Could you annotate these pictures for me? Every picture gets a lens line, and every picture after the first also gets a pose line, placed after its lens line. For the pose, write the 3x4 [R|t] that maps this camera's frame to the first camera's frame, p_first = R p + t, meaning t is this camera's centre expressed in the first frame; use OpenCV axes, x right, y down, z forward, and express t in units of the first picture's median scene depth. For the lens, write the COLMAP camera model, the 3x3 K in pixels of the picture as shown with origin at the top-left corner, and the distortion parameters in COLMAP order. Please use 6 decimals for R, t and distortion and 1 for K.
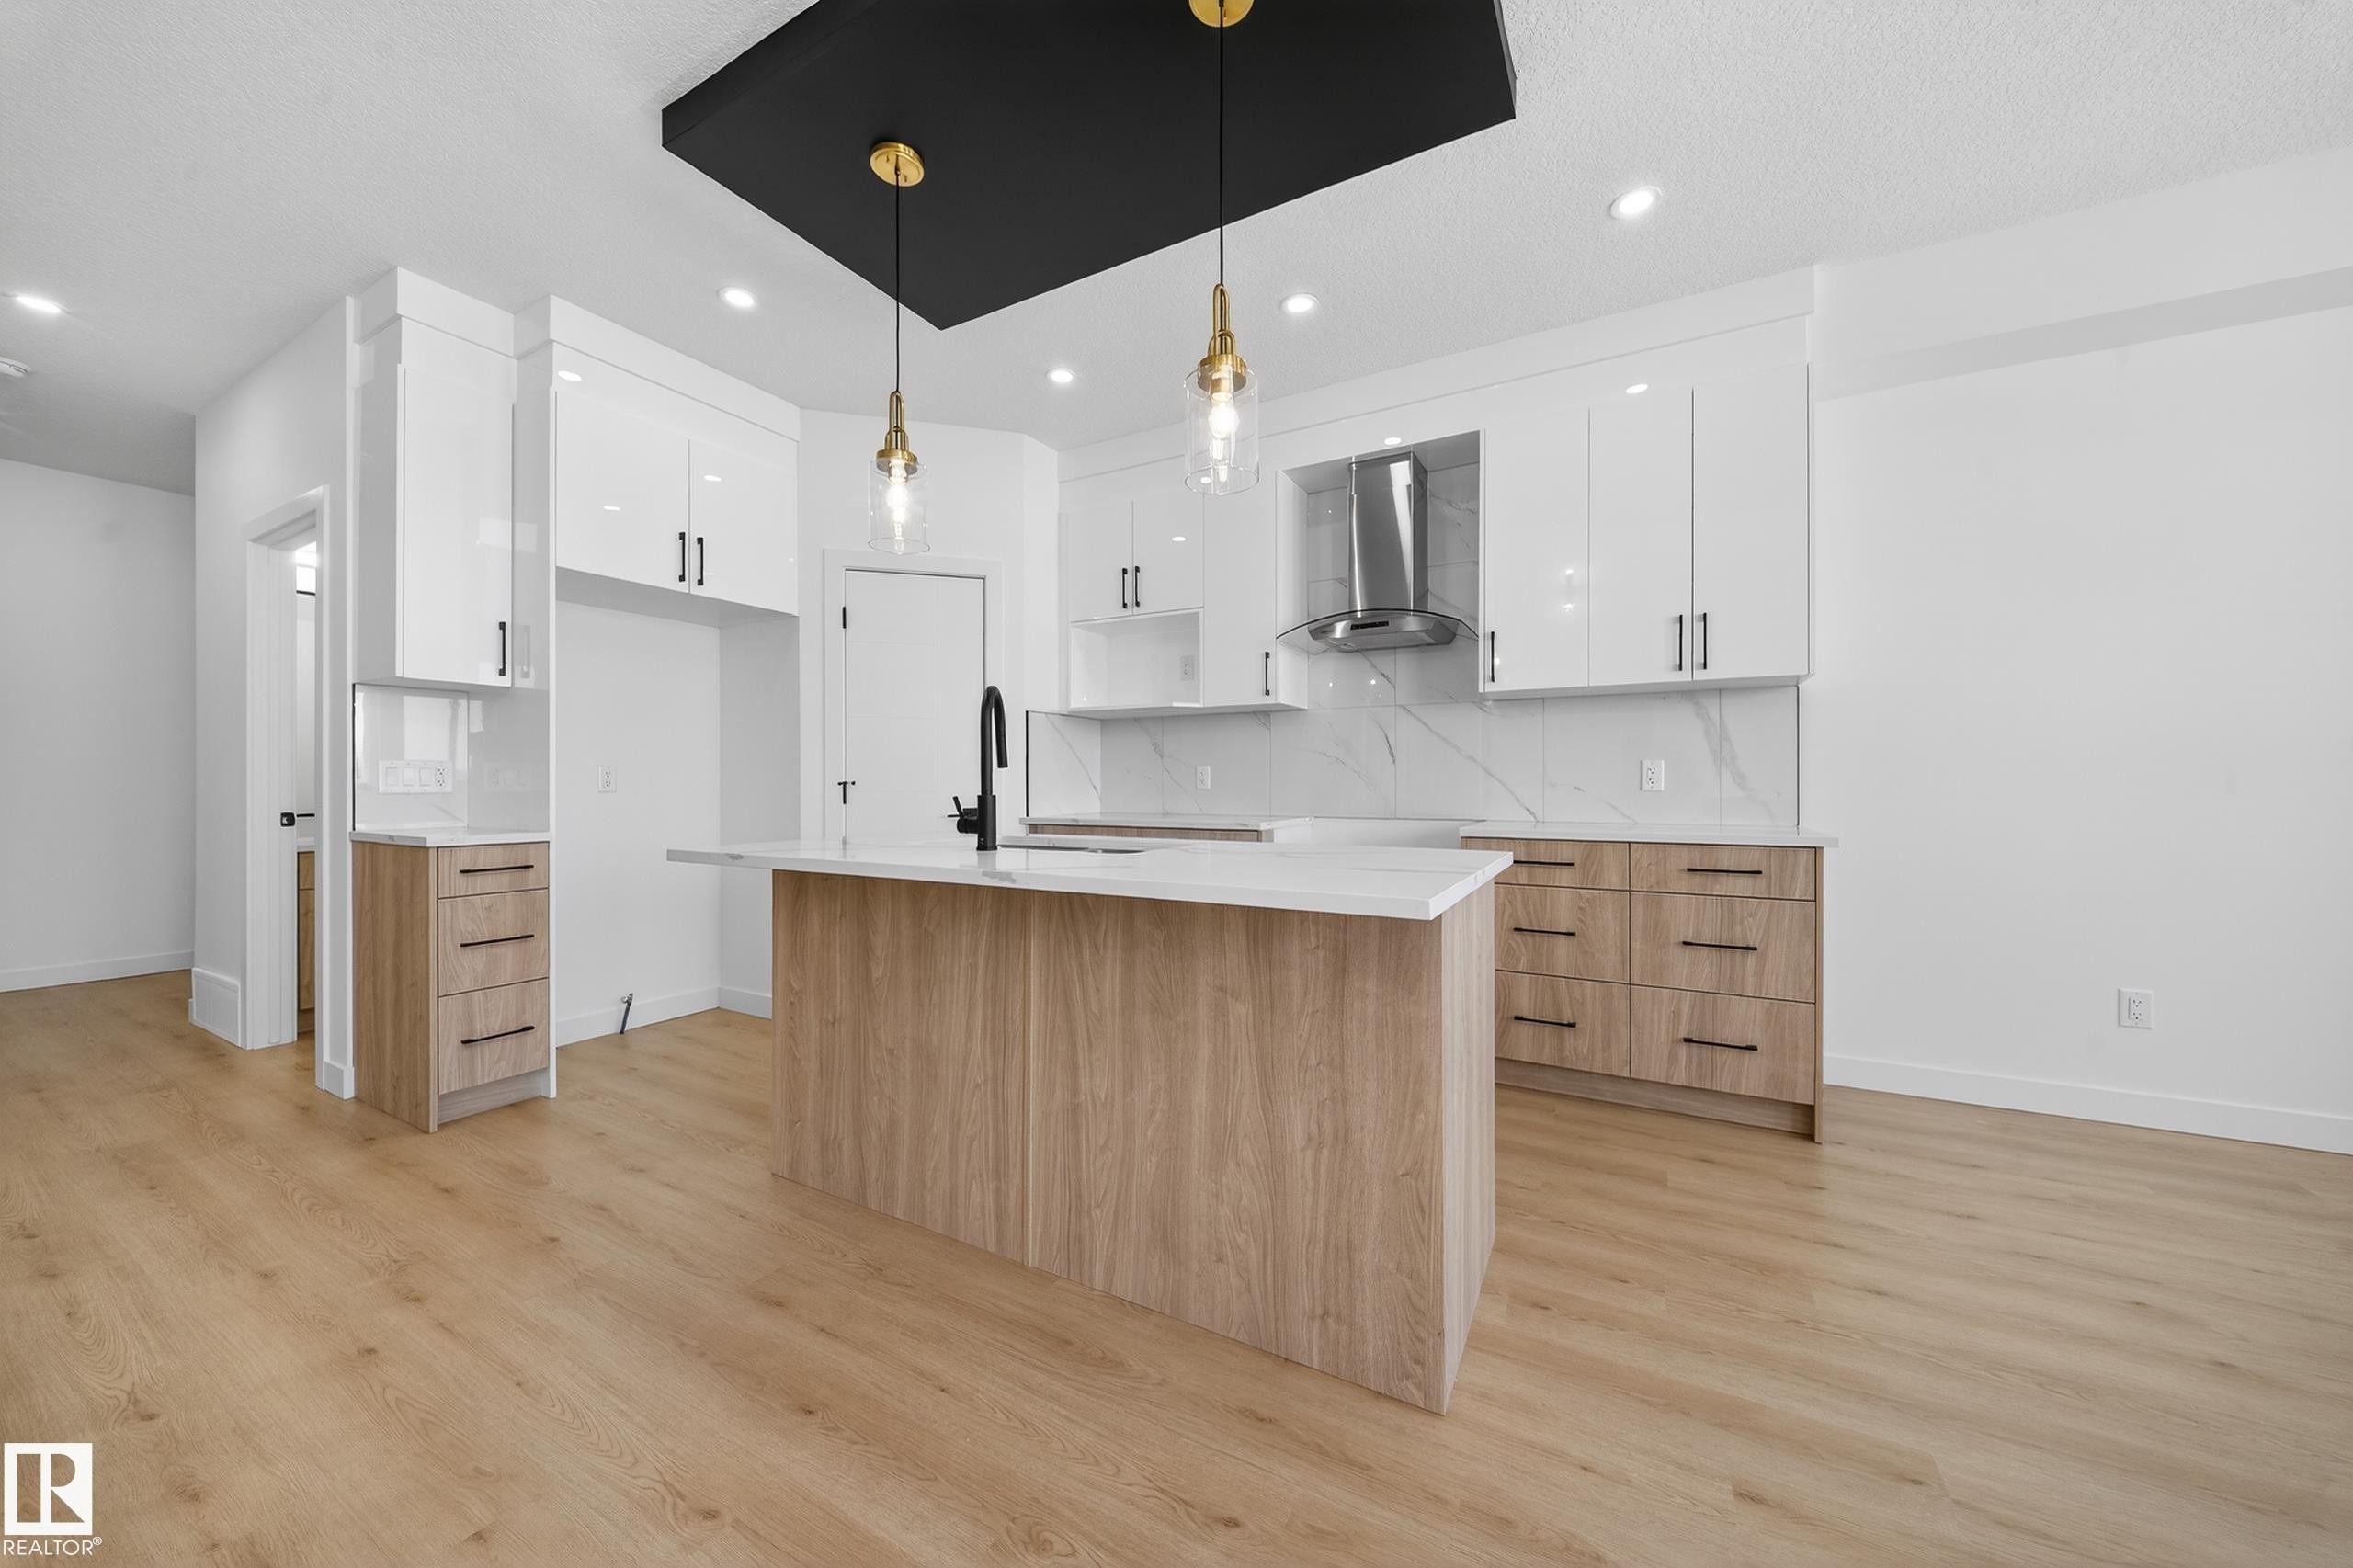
lens RADIAL K [[816.4, 0, 1176.5], [0, 816.4, 784.0], [0, 0, 1]] dist [0.001036, -0.000056]
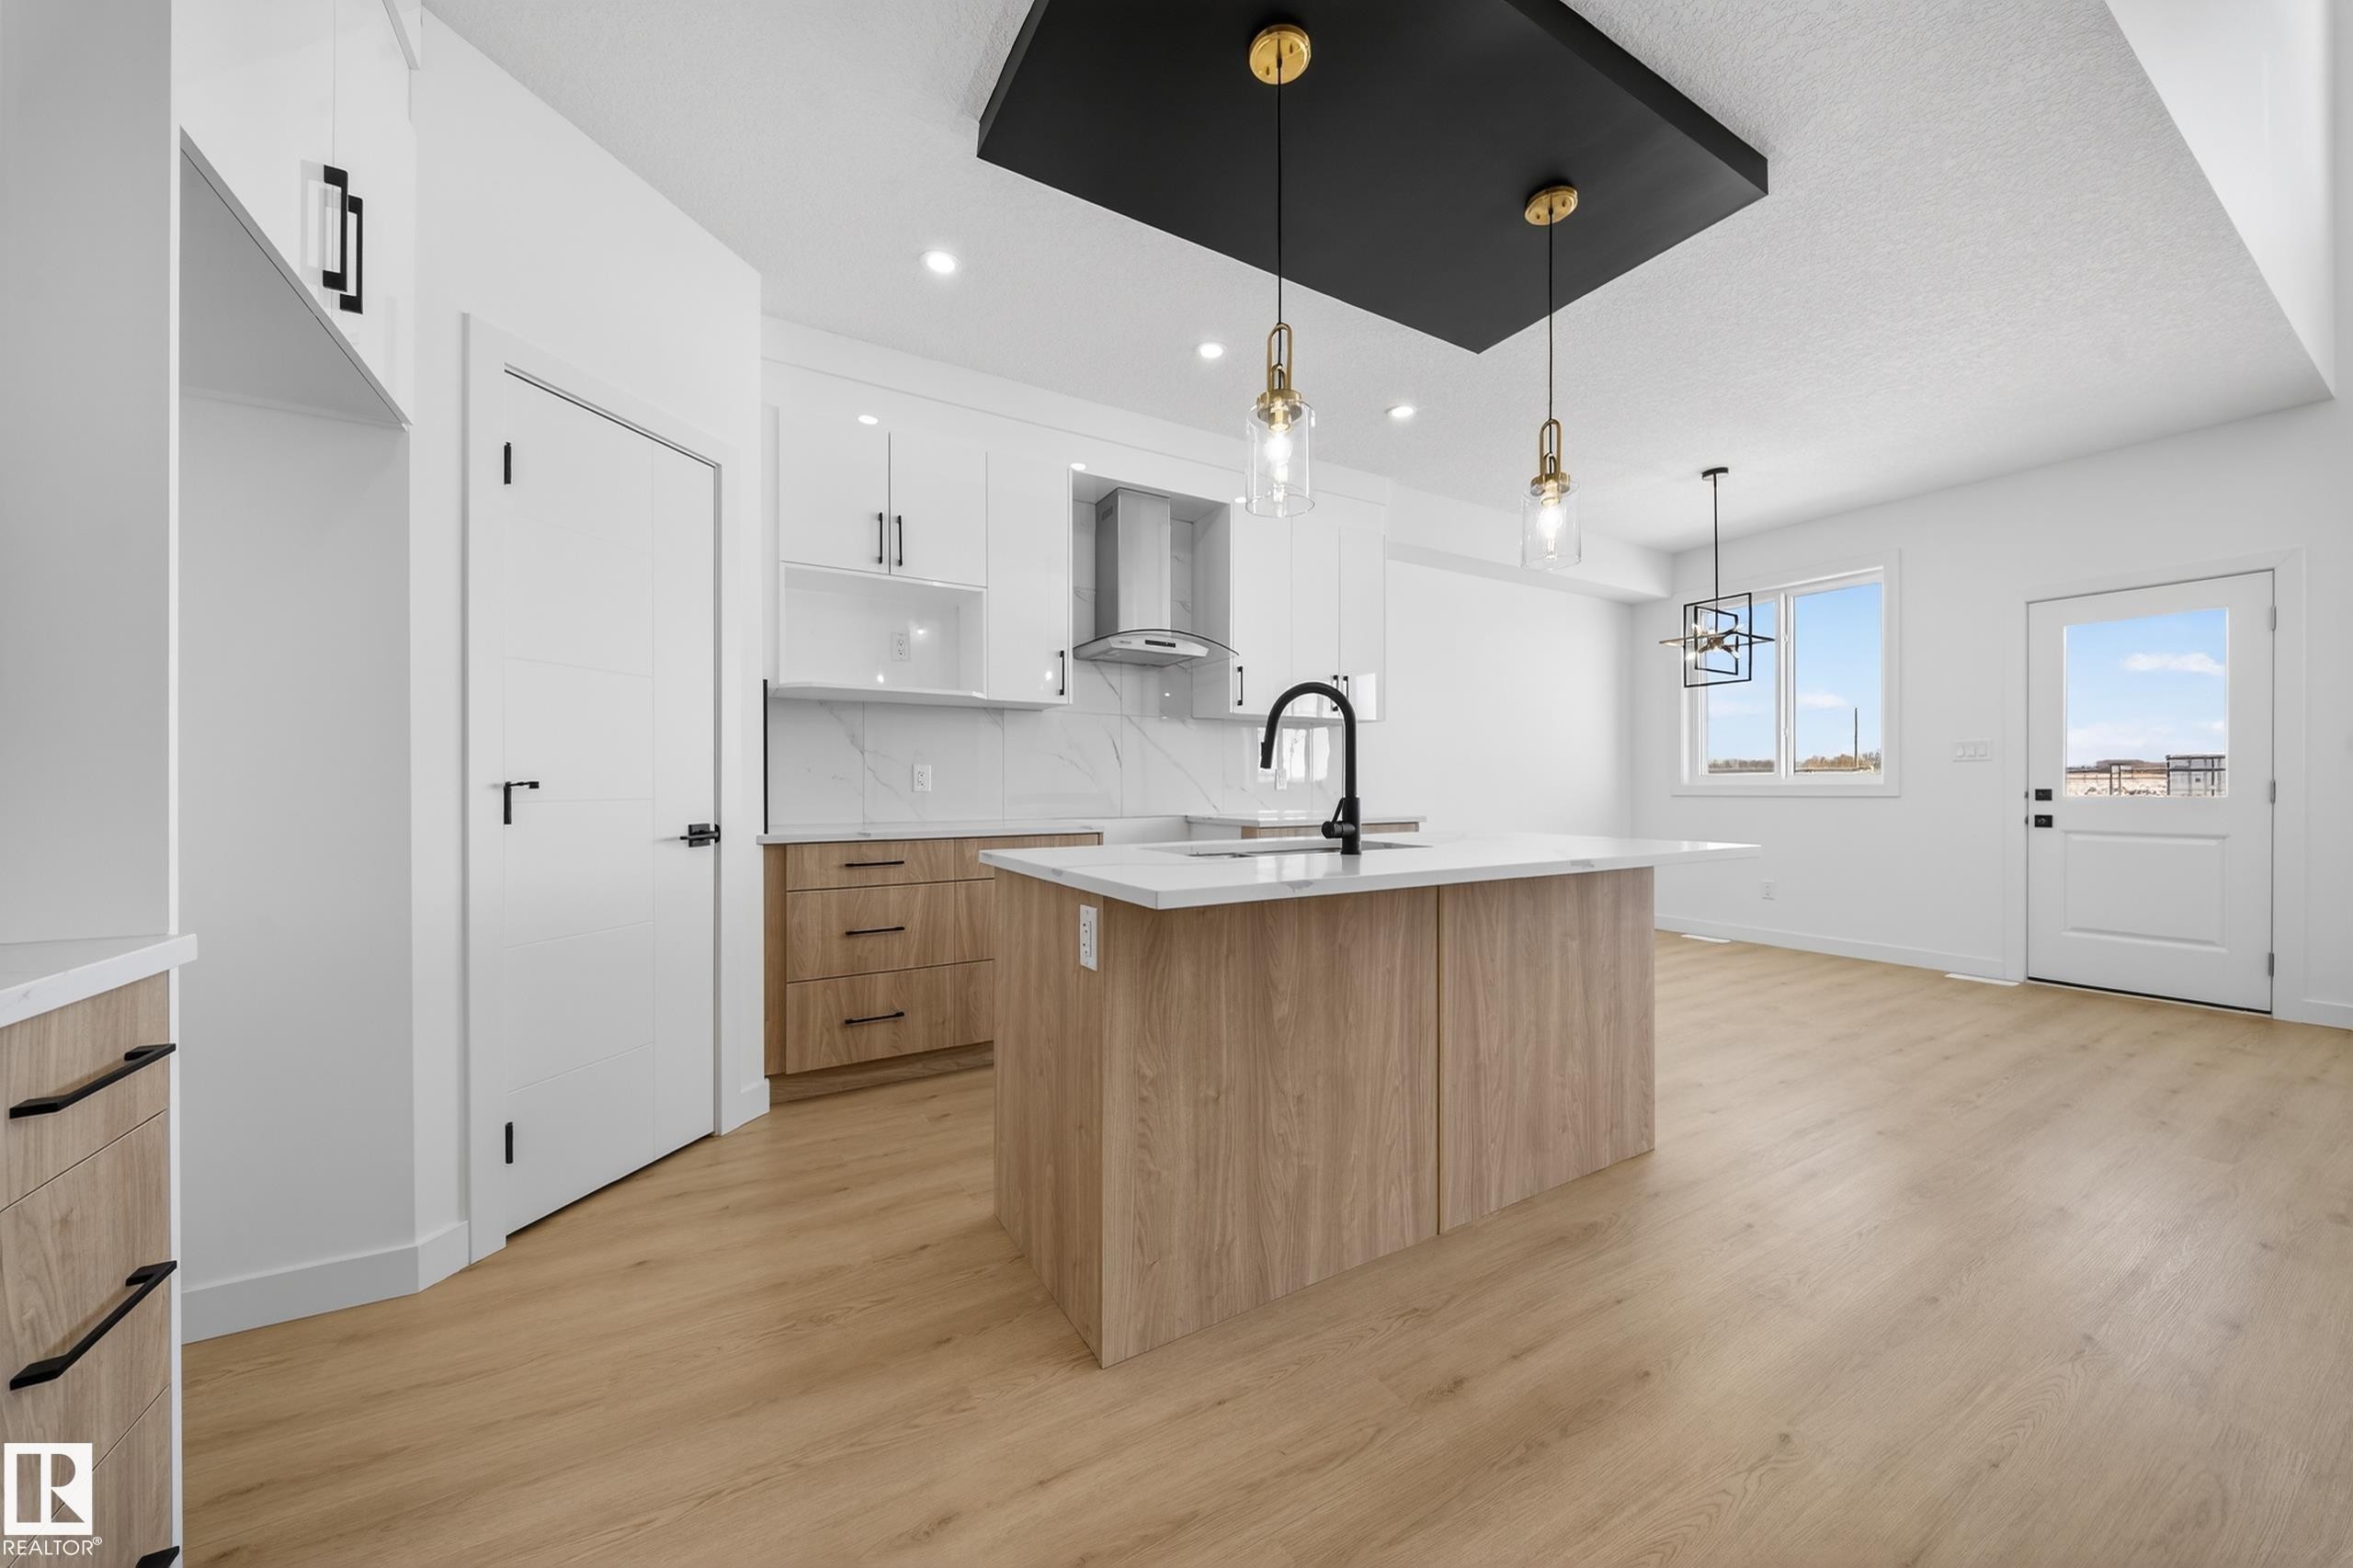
lens RADIAL K [[820.5, 0, 1180.8], [0, 820.5, 788.6], [0, 0, 1]] dist [0.001982, -0.000232]
pose [[0.506452, -0.001402, 0.862267, -1.064723], [0.000791, 0.999999, 0.001162, 0.001941], [-0.862268, 0.000094, 0.506452, 0.619059]]
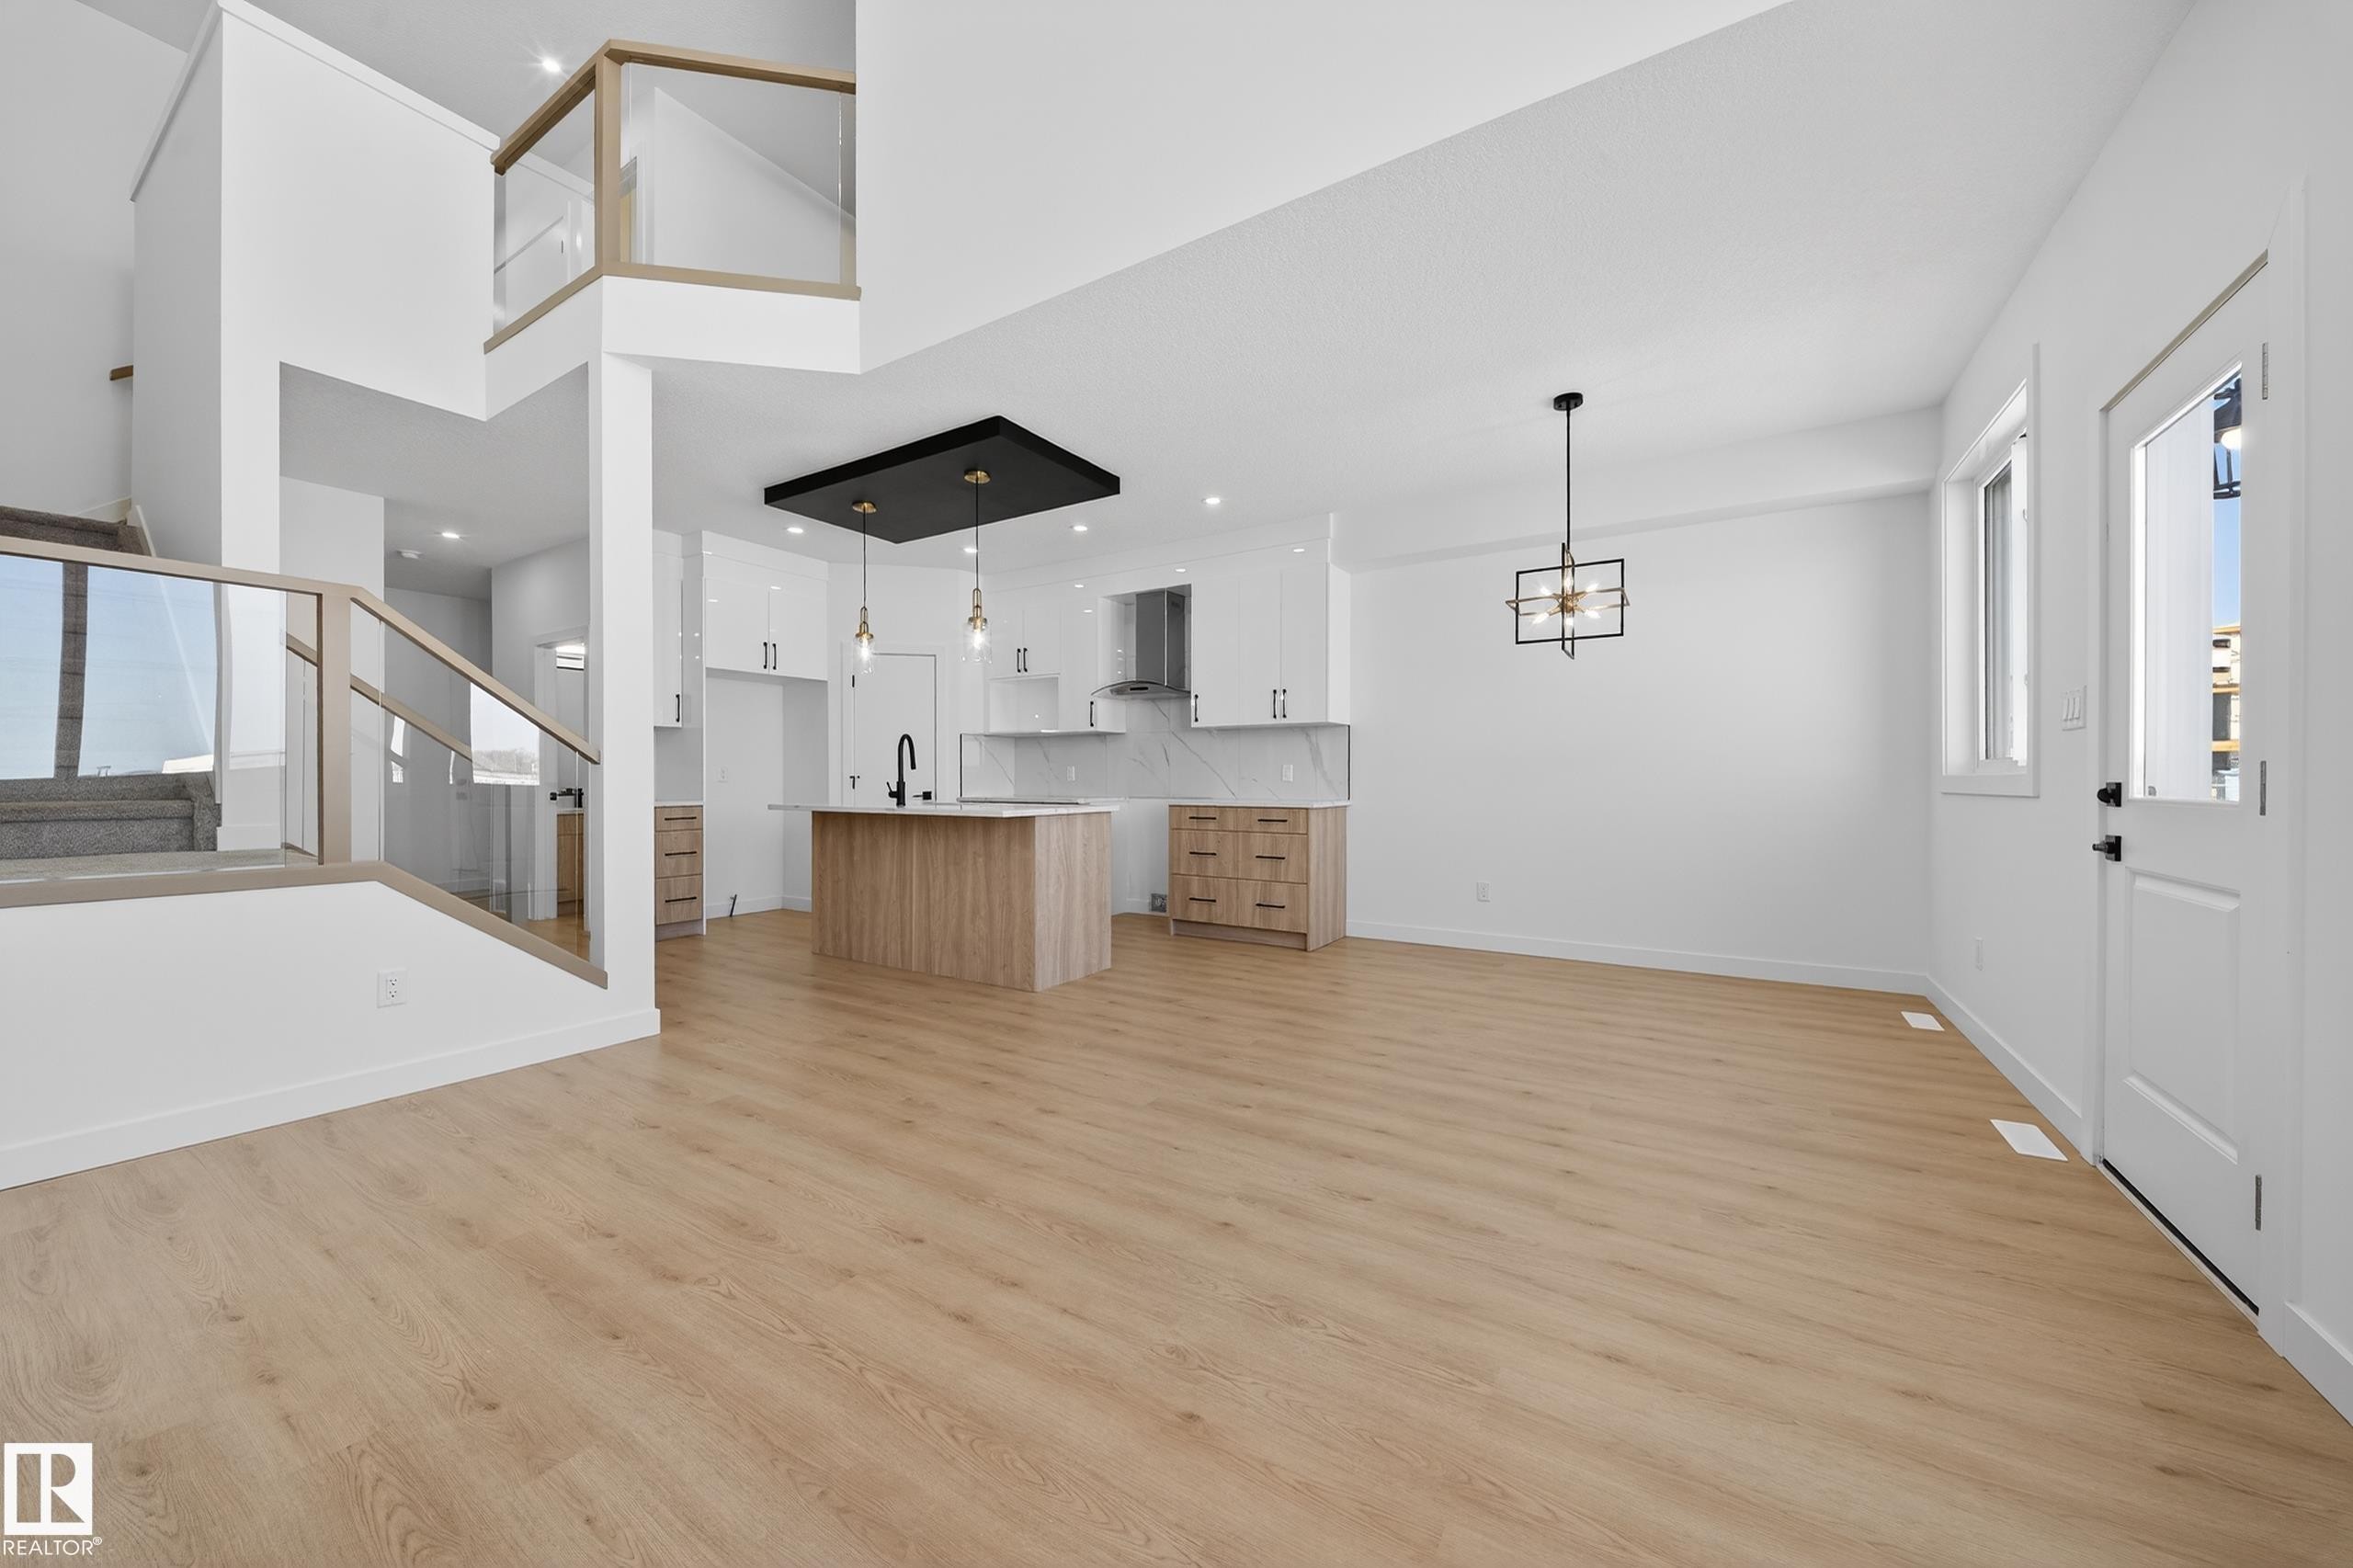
lens RADIAL K [[820.5, 0, 1180.8], [0, 820.5, 788.6], [0, 0, 1]] dist [0.001982, -0.000232]
pose [[0.999012, 0.002972, -0.044347, 0.613963], [-0.002444, 0.999926, 0.011953, 0.004119], [0.044379, -0.011833, 0.998945, -1.199678]]
